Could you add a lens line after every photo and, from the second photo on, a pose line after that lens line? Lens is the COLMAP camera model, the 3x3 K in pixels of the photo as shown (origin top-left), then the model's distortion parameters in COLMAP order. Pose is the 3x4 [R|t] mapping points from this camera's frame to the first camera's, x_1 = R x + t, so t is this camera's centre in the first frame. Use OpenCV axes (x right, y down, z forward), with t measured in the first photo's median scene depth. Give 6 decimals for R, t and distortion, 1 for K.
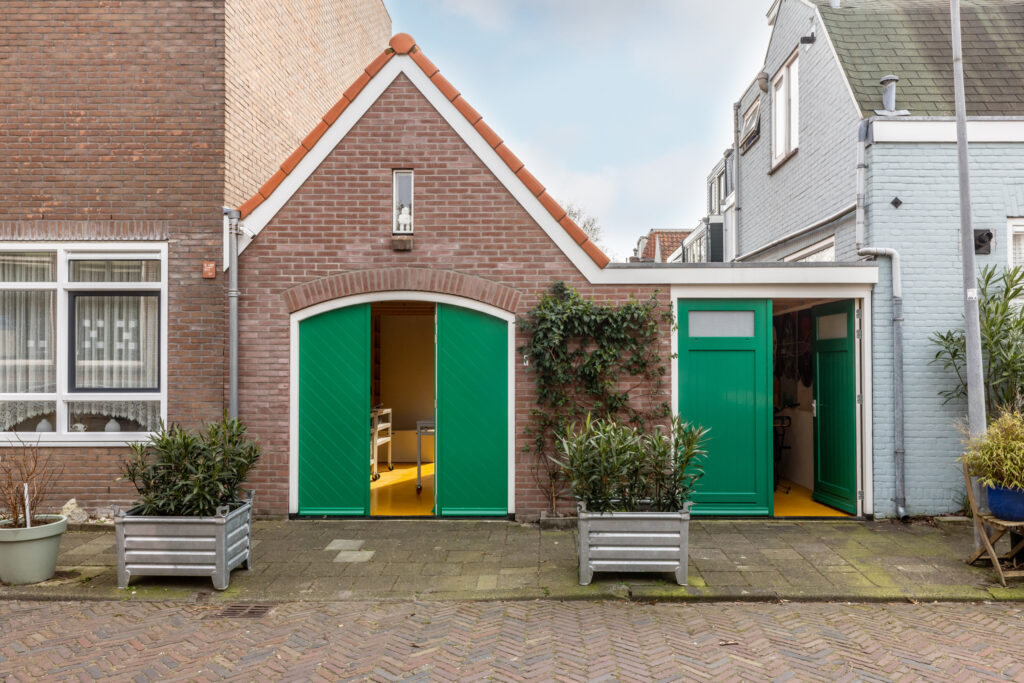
lens RADIAL K [[730.8, 0, 533.6], [0, 730.8, 354.1], [0, 0, 1]] dist [0.005112, -0.000215]
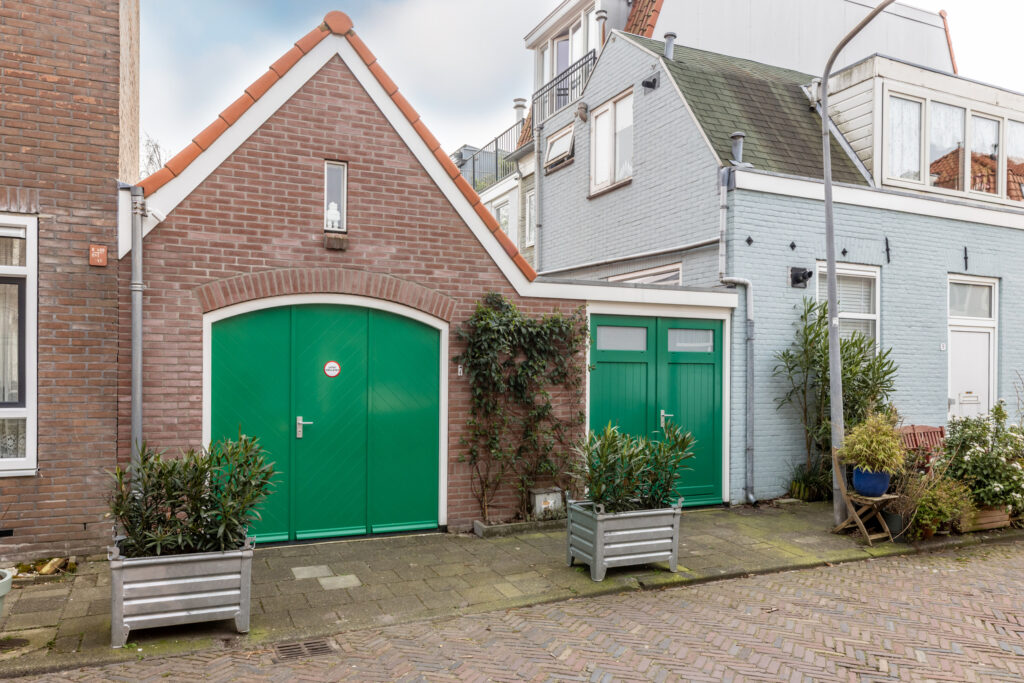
lens RADIAL K [[766.9, 0, 505.9], [0, 766.9, 373.6], [0, 0, 1]] dist [0.005139, 0.000791]
pose [[0.902763, 0.005971, 0.430096, -0.400762], [-0.014285, 0.999768, 0.016104, -0.004572], [-0.429900, -0.020682, 0.902639, 0.033717]]
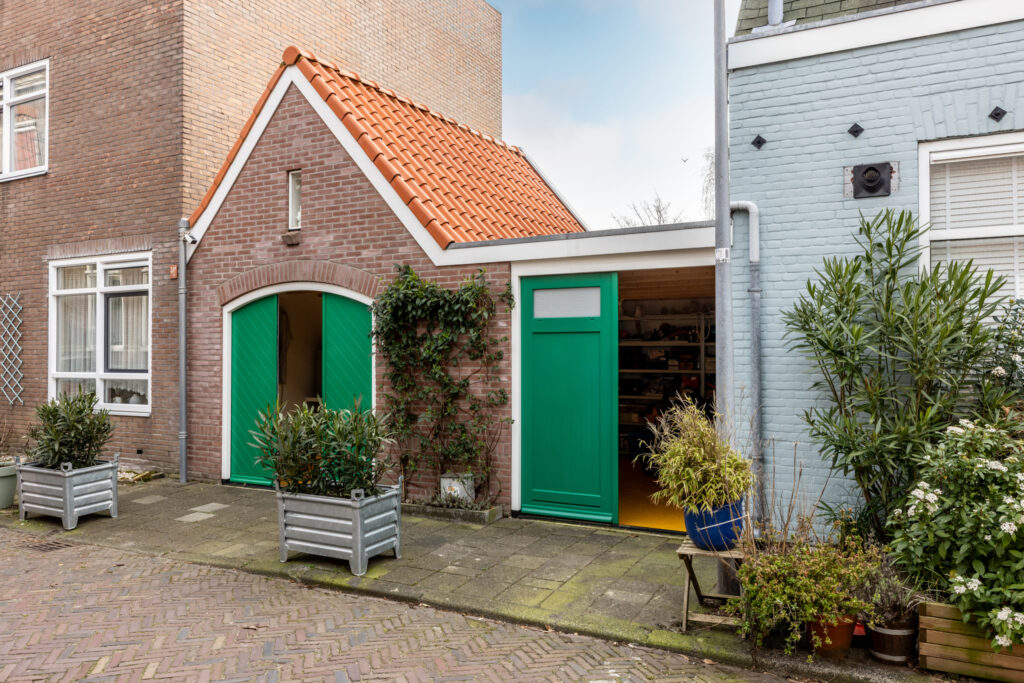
lens RADIAL K [[766.9, 0, 514.2], [0, 766.9, 337.1], [0, 0, 1]] dist [0.005139, 0.000791]
pose [[0.882806, -0.011417, -0.469600, 0.646681], [0.009028, 0.999932, -0.007340, 0.006779], [0.469652, 0.002240, 0.882849, 0.145648]]
